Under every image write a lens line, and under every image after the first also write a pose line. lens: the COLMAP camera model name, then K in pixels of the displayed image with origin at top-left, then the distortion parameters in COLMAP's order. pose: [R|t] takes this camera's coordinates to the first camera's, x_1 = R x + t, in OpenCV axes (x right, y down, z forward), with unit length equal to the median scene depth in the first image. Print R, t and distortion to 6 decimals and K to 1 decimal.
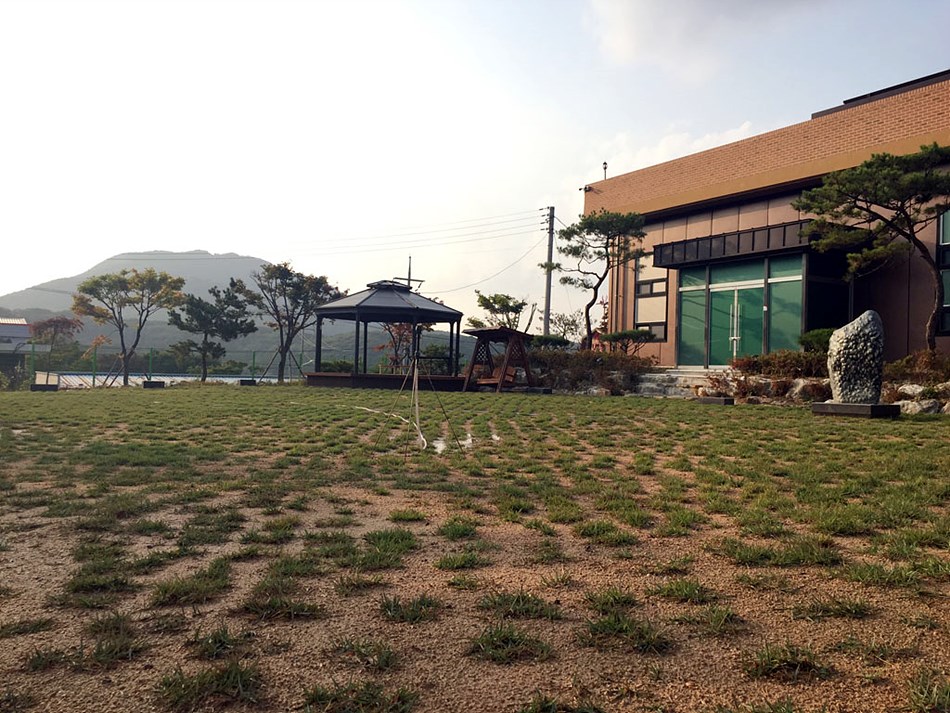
lens RADIAL K [[792.0, 0, 476.9], [0, 792.0, 355.0], [0, 0, 1]] dist [0.039952, 0.001232]
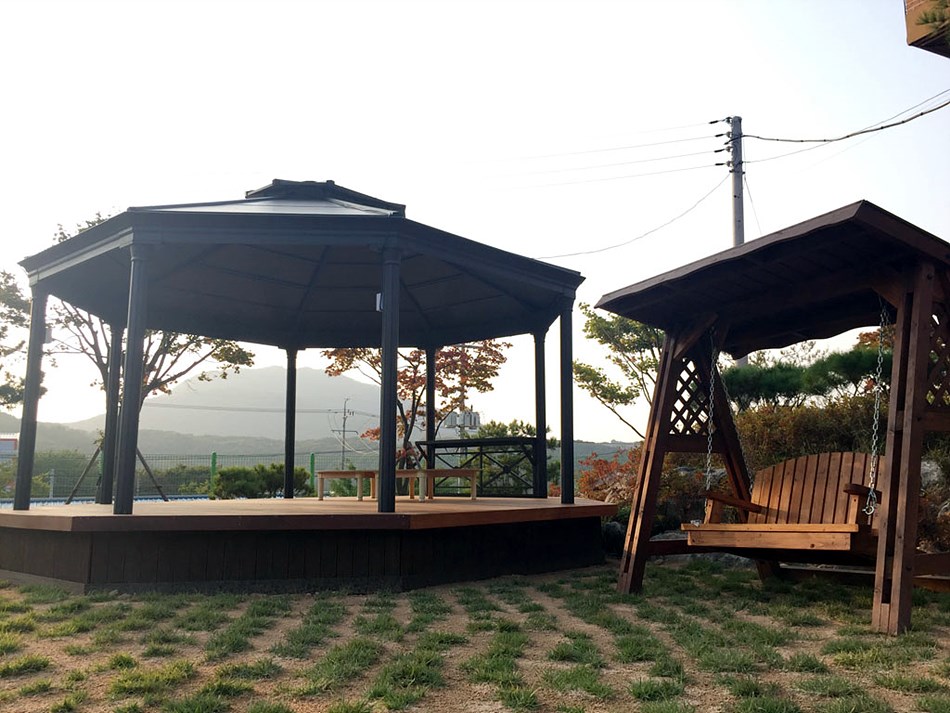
lens RADIAL K [[801.9, 0, 475.3], [0, 801.9, 356.5], [0, 0, 1]] dist [0.051698, -0.048591]
pose [[0.994808, -0.050431, -0.088394, -0.022874], [0.038921, 0.991086, -0.127411, 0.007523], [0.094032, 0.123309, 0.987903, 0.533342]]
